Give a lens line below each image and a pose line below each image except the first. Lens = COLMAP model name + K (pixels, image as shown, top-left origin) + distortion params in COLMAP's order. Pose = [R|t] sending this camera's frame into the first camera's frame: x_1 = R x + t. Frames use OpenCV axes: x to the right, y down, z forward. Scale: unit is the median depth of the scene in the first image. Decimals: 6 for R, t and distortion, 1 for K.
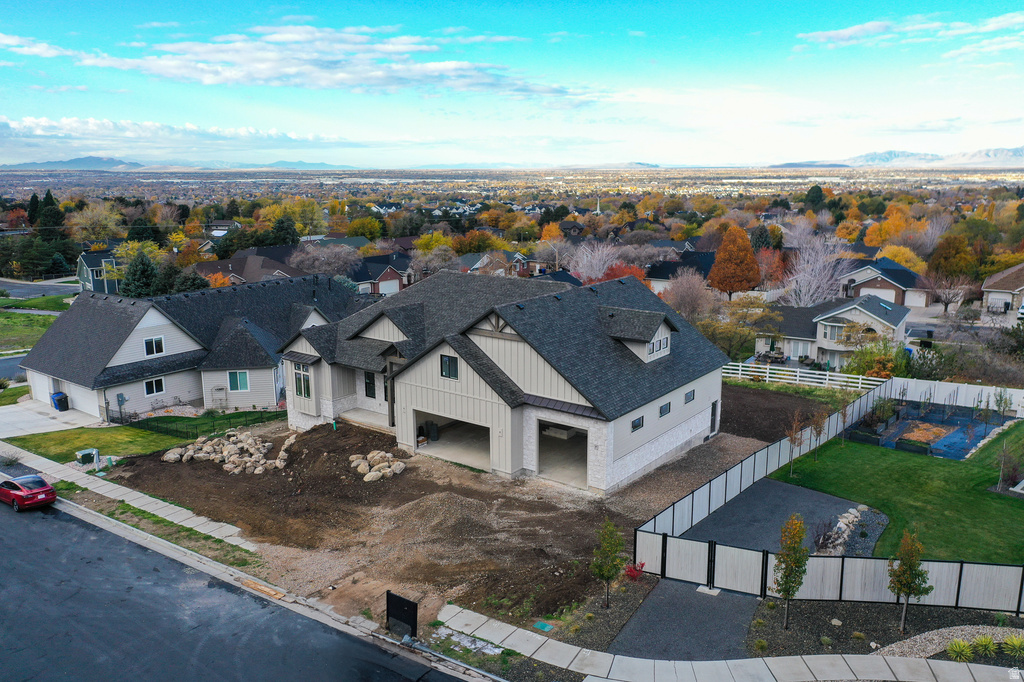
lens RADIAL K [[812.3, 0, 519.2], [0, 812.3, 350.0], [0, 0, 1]] dist [0.009845, -0.006862]
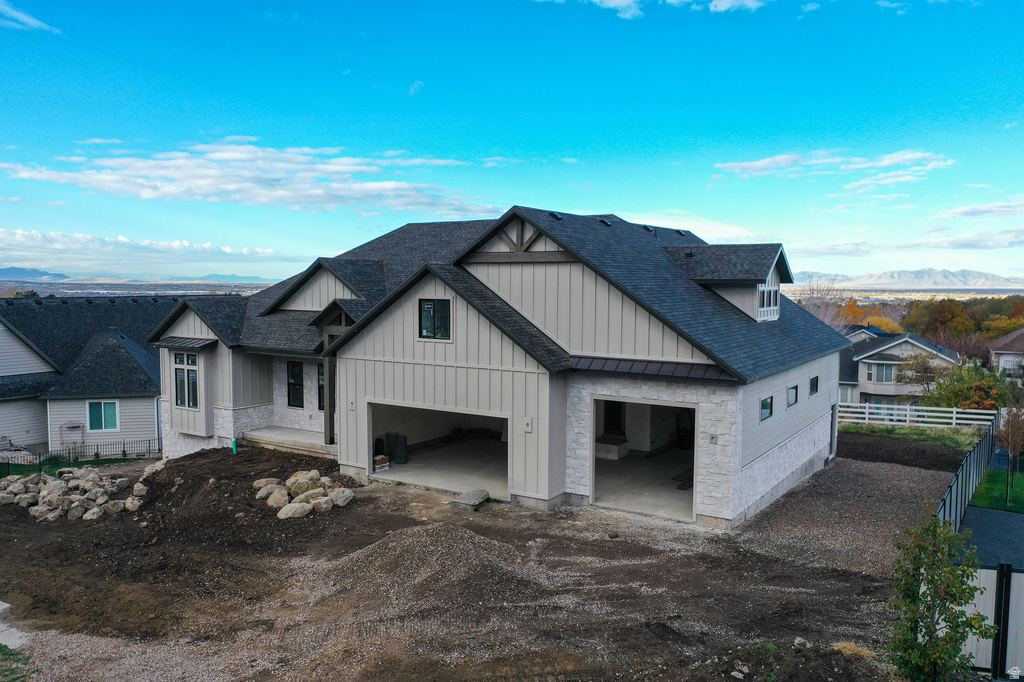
lens RADIAL K [[812.3, 0, 521.1], [0, 812.3, 320.3], [0, 0, 1]] dist [0.009845, -0.006862]
pose [[0.996544, 0.007537, 0.082719, -0.067468], [0.007017, 0.984677, -0.174247, 0.114571], [-0.082765, 0.174225, 0.981221, 0.386811]]
